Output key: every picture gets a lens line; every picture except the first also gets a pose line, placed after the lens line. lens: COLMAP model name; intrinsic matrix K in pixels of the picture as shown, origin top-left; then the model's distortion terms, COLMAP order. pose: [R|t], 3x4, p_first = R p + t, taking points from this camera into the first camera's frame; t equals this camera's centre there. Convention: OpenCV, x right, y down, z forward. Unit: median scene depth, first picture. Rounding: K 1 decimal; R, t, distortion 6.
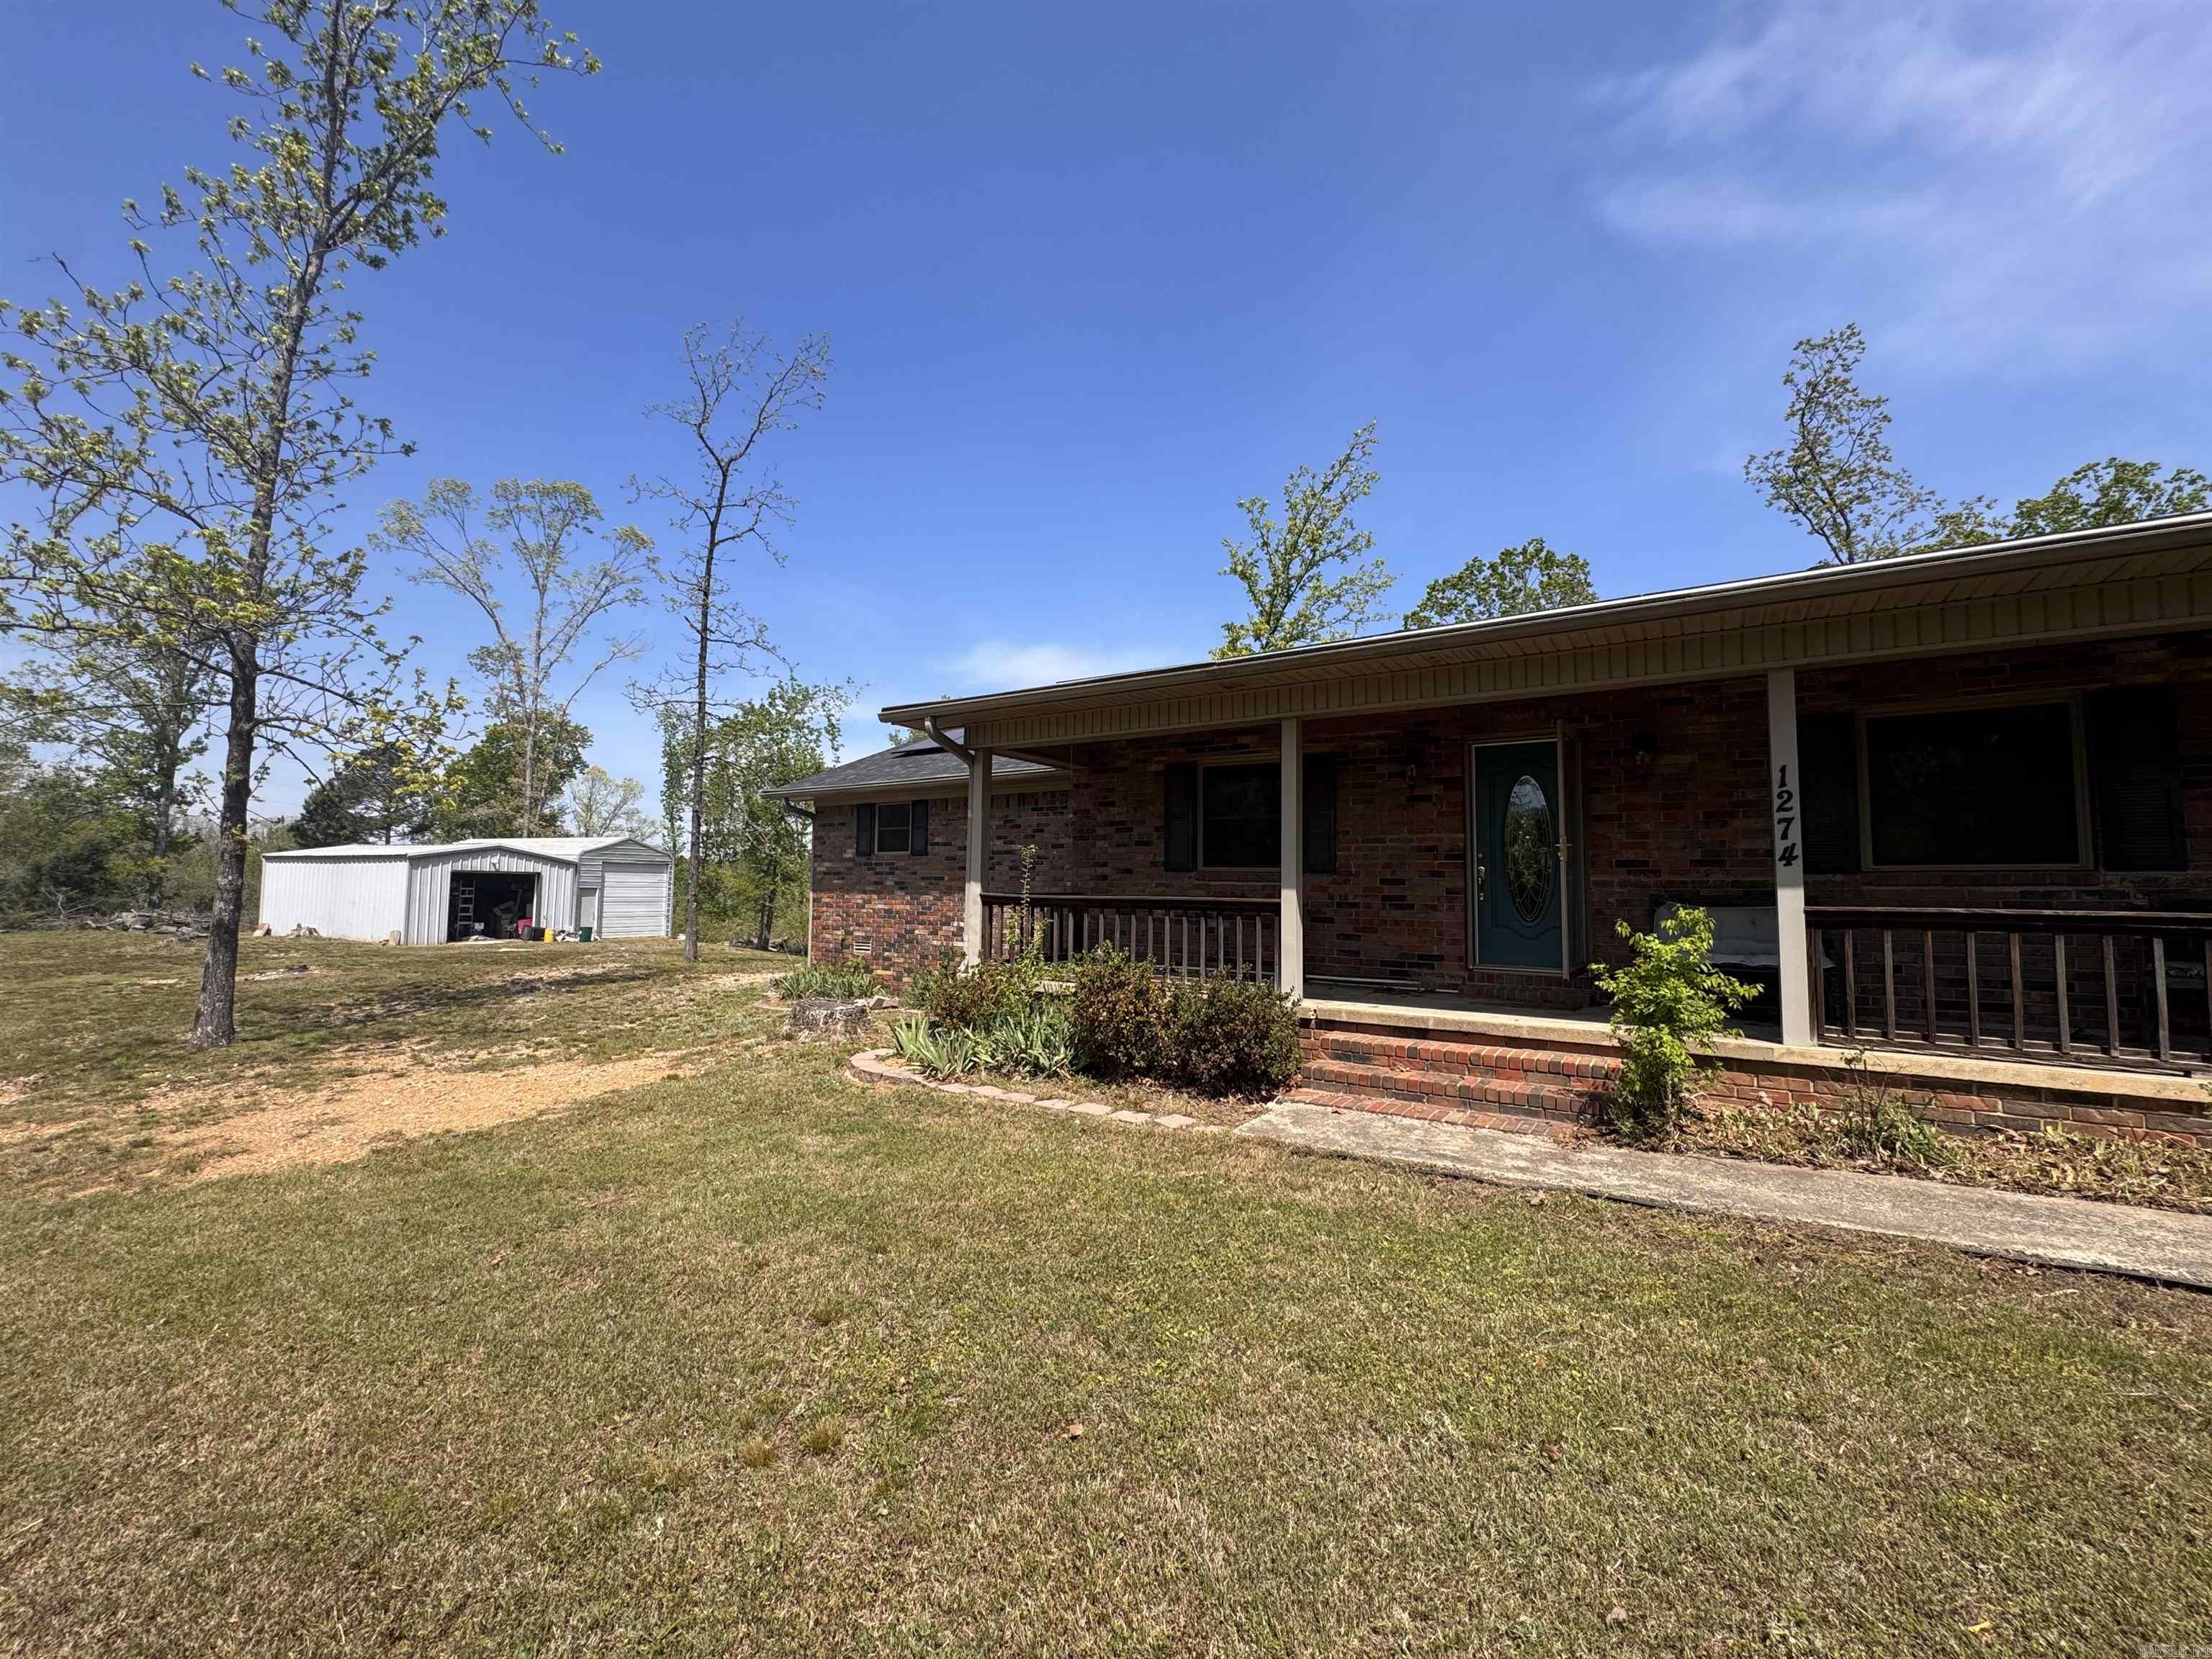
lens RADIAL K [[871.1, 0, 1104.5], [0, 871.1, 835.9], [0, 0, 1]] dist [-0.009352, -0.000032]
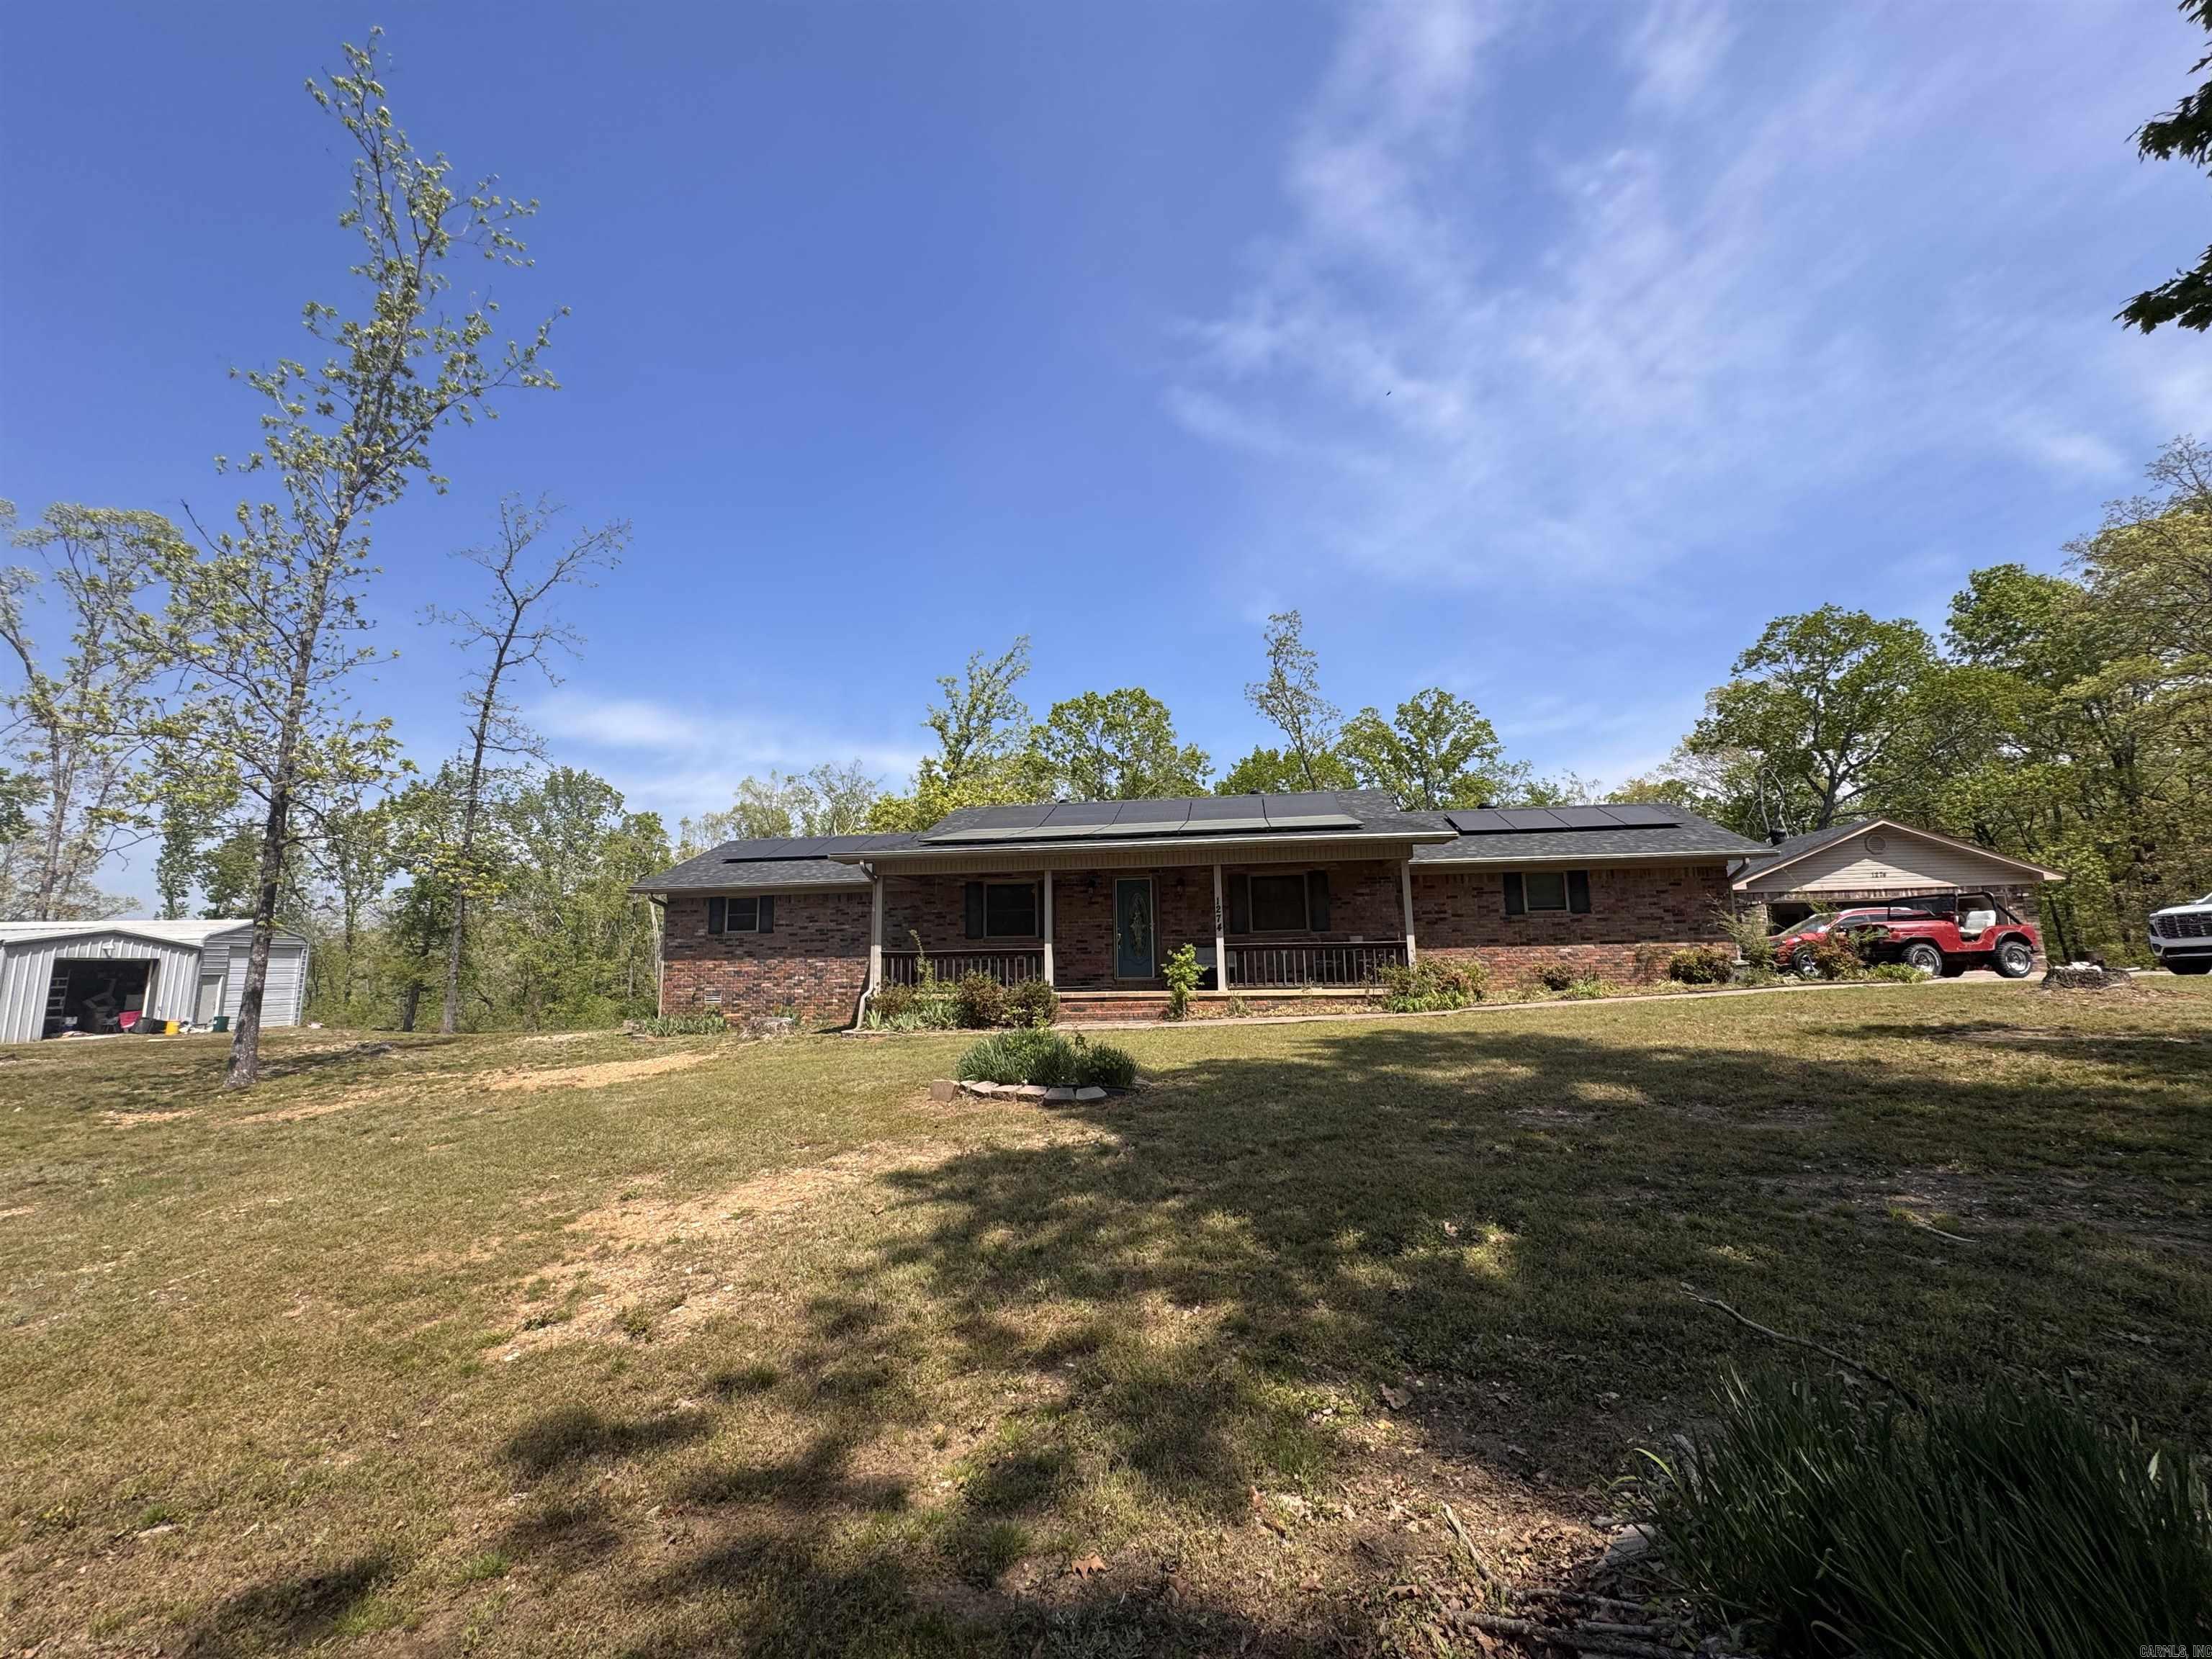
lens RADIAL K [[885.1, 0, 1103.9], [0, 885.1, 830.7], [0, 0, 1]] dist [-0.003105, 0.000795]
pose [[0.902799, 0.038220, 0.428360, -0.559984], [0.001430, 0.995771, -0.091860, -0.019285], [-0.430060, 0.083544, 0.898927, -1.005322]]
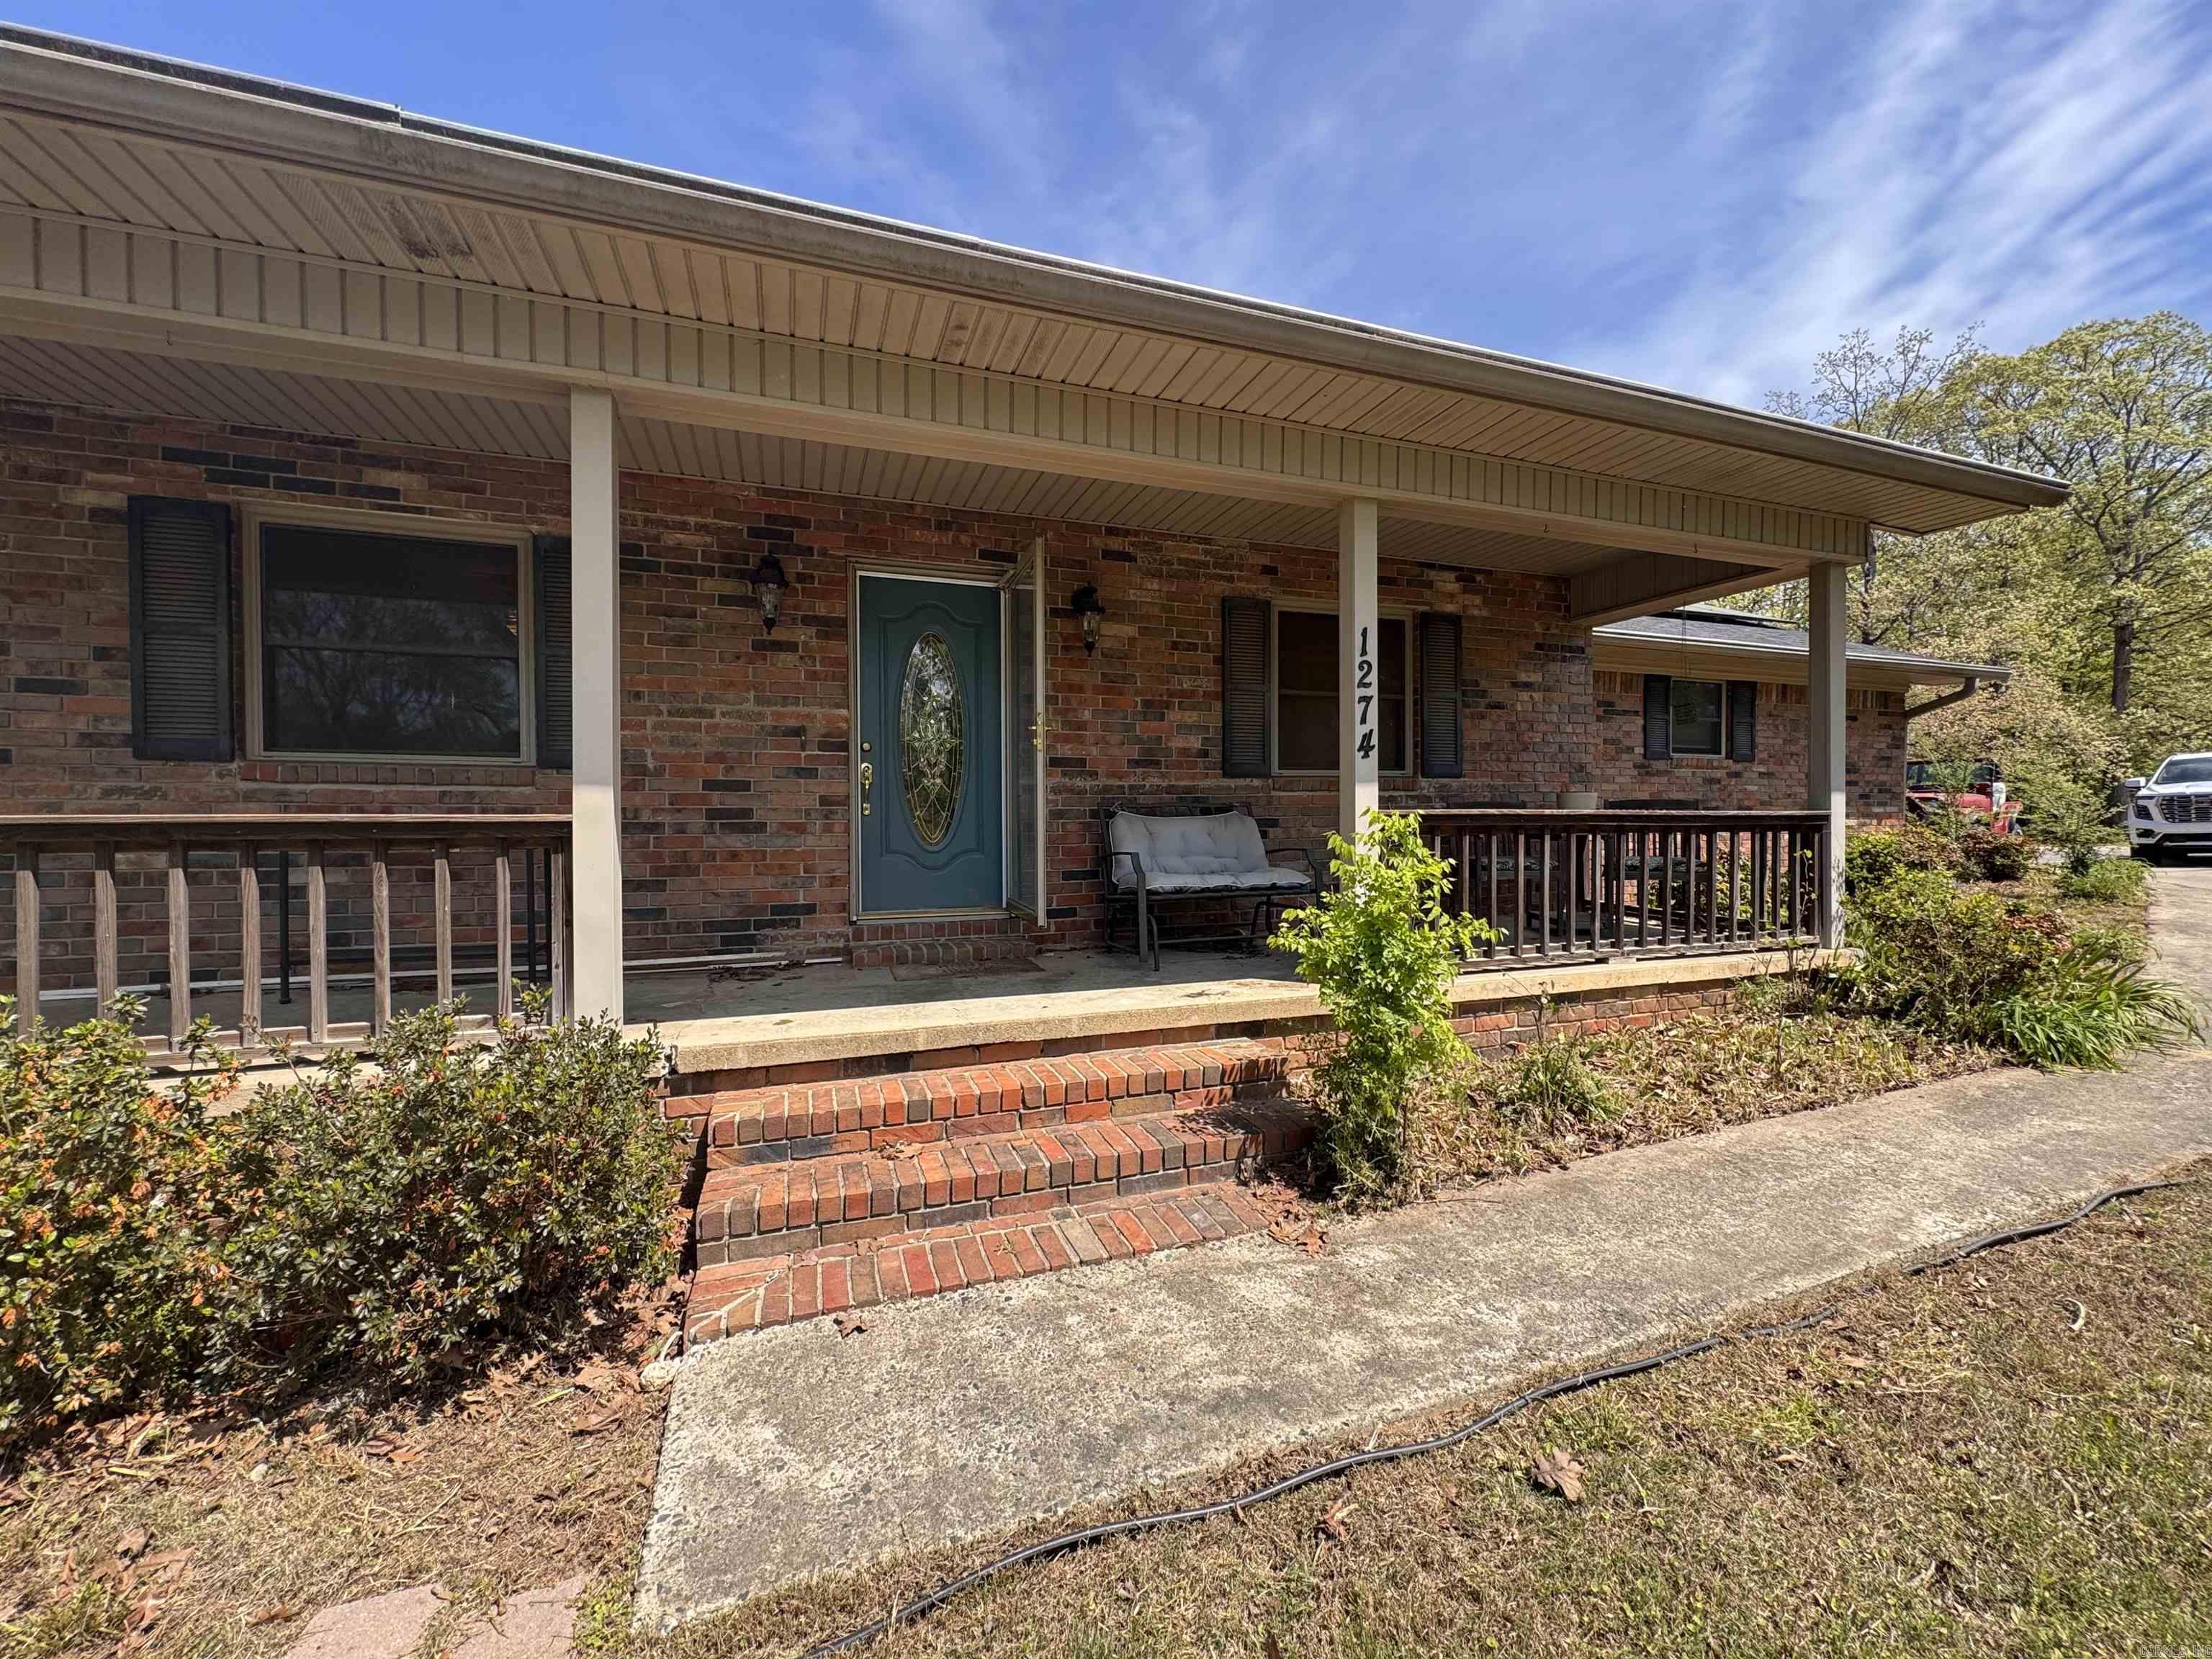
lens RADIAL K [[871.1, 0, 1104.5], [0, 871.1, 835.9], [0, 0, 1]] dist [-0.009352, -0.000032]
pose [[0.590548, -0.031065, 0.806404, 0.011797], [-0.037688, 0.997107, 0.066012, 0.037784], [-0.806122, -0.069375, 0.587669, 0.446298]]
